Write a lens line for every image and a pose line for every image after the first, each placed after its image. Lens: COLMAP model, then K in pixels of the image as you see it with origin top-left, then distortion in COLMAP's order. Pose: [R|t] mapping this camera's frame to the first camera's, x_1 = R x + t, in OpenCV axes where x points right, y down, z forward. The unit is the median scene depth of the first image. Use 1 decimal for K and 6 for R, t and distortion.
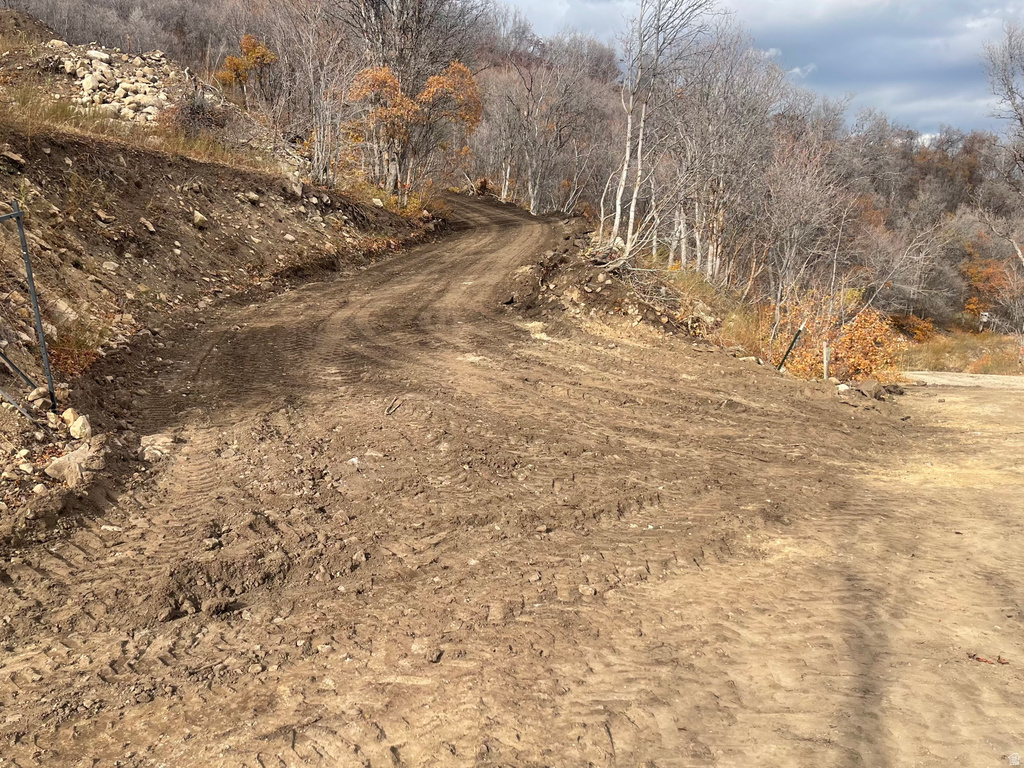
lens RADIAL K [[904.7, 0, 443.4], [0, 904.7, 382.7], [0, 0, 1]] dist [0.071821, -0.102877]
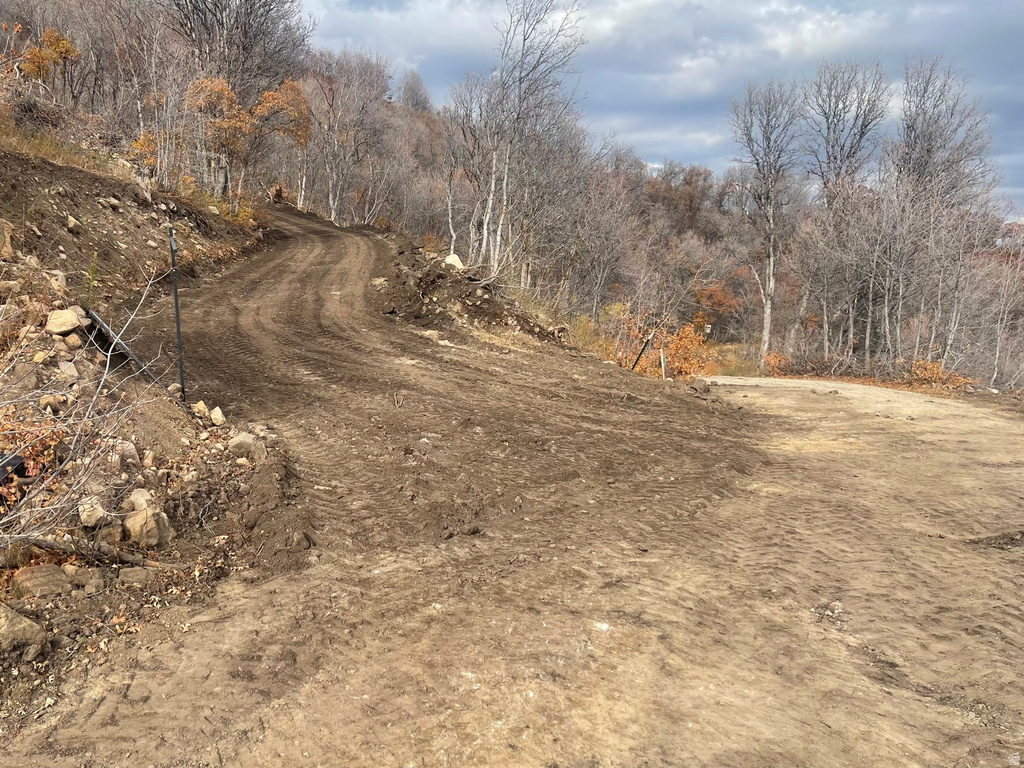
lens RADIAL K [[904.7, 0, 443.4], [0, 904.7, 382.7], [0, 0, 1]] dist [0.071821, -0.102877]
pose [[0.965357, -0.004524, 0.260893, -0.127246], [0.006349, 0.999961, -0.006150, 0.004185], [-0.260855, 0.007593, 0.965348, -0.073169]]
